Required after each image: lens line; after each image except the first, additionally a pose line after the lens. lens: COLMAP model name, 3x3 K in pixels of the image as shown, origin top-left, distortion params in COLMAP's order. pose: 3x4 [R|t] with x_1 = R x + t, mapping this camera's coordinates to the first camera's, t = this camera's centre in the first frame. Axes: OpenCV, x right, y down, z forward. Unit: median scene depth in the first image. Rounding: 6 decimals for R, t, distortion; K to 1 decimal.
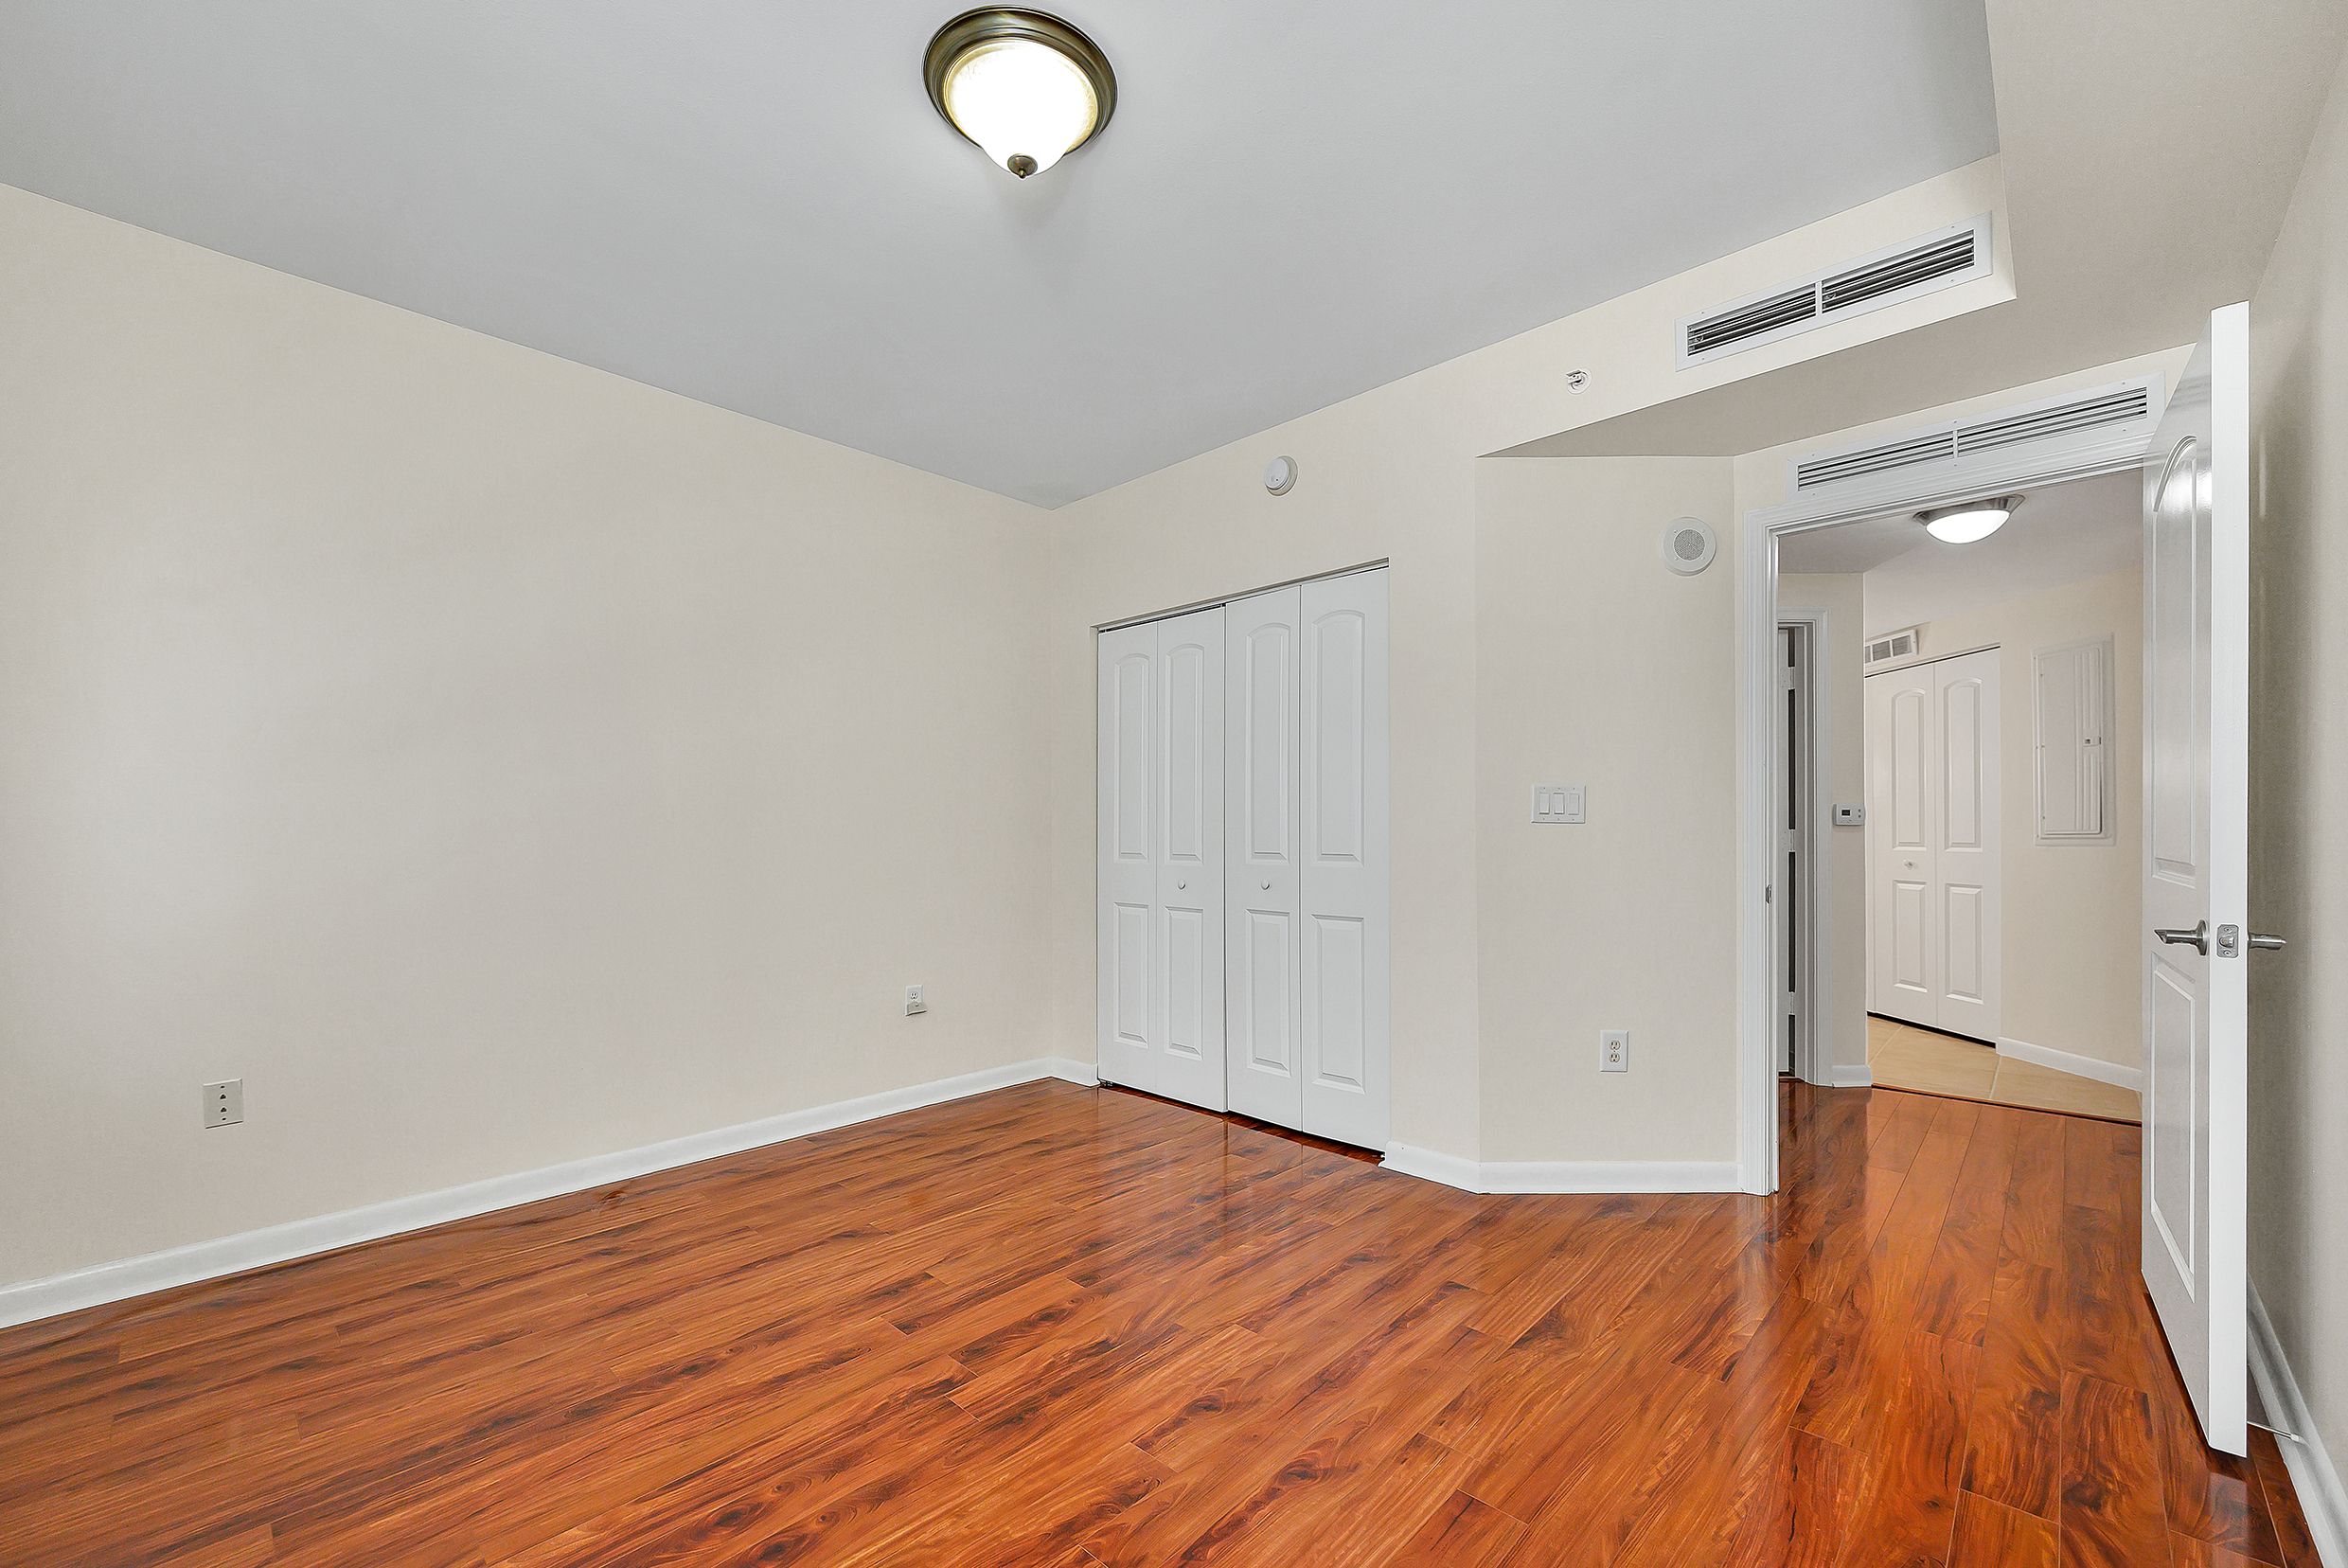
lens RADIAL K [[950.2, 0, 1182.2], [0, 950.2, 781.2], [0, 0, 1]] dist [-0.000971, -0.000117]
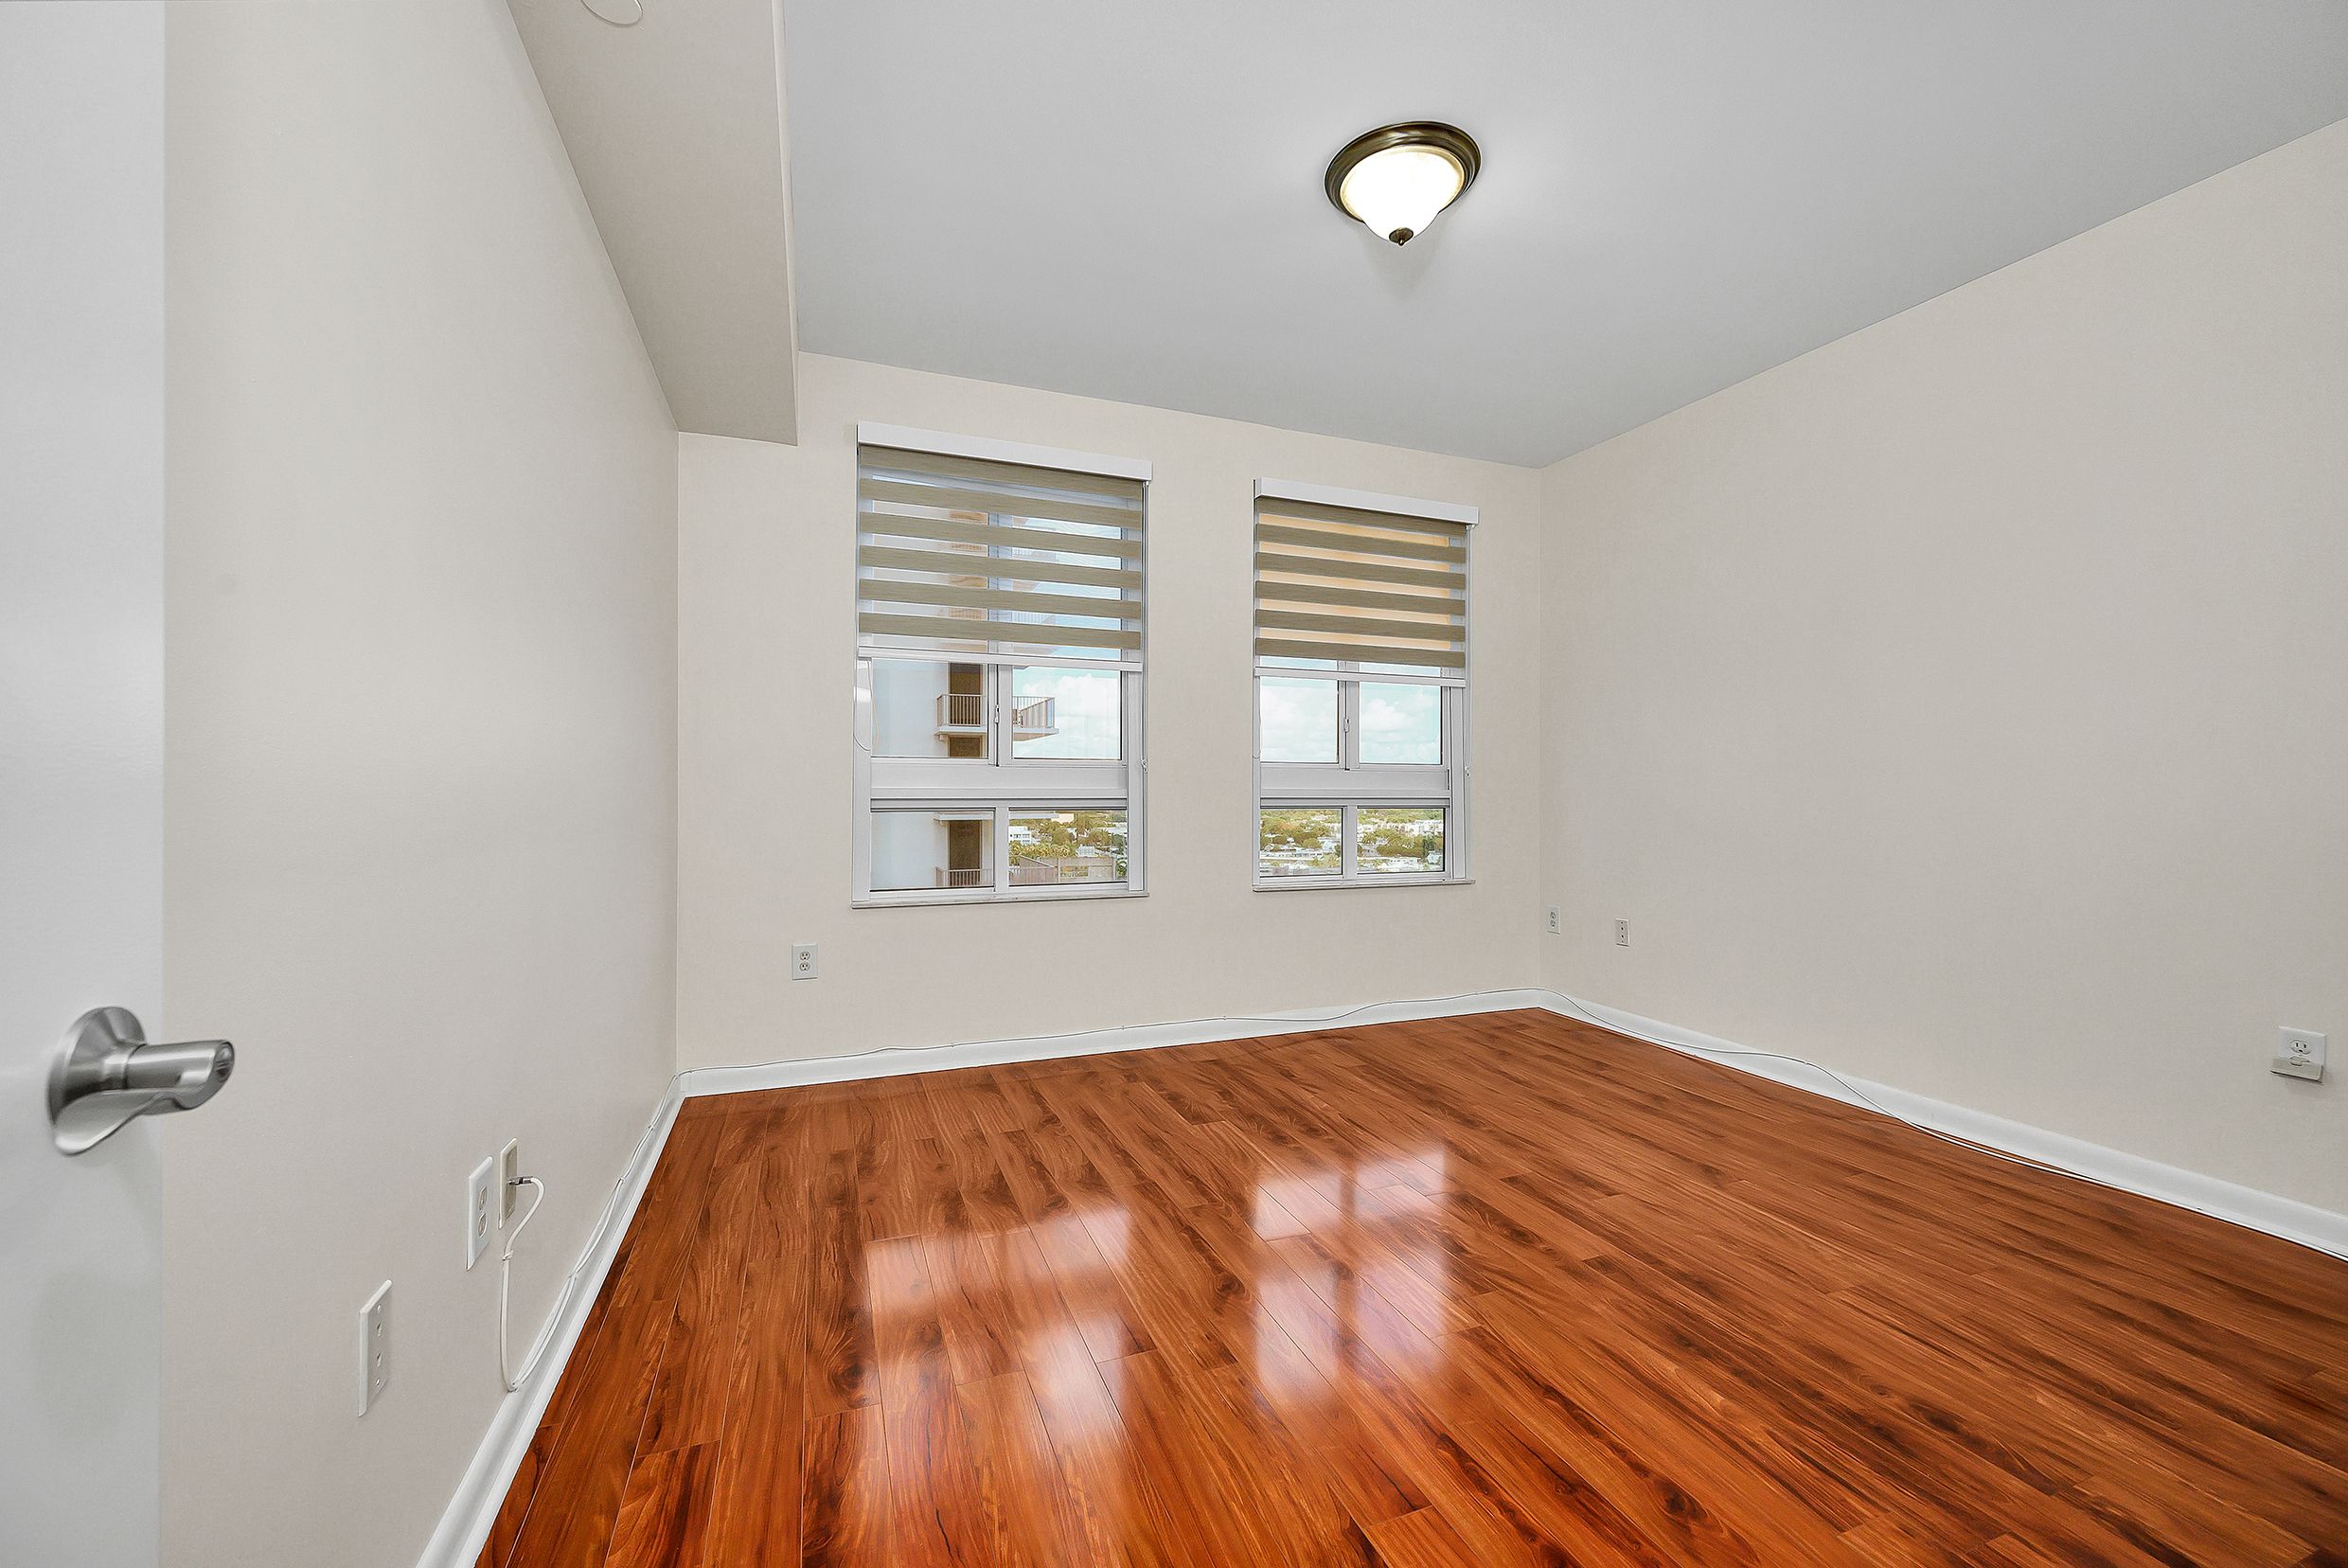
lens RADIAL K [[950.2, 0, 1182.2], [0, 950.2, 781.2], [0, 0, 1]] dist [-0.000971, -0.000117]
pose [[-0.437068, -0.003381, -0.899422, 0.865829], [0.045425, 0.998634, -0.025828, 0.074169], [0.898281, -0.052145, -0.436317, 1.044727]]
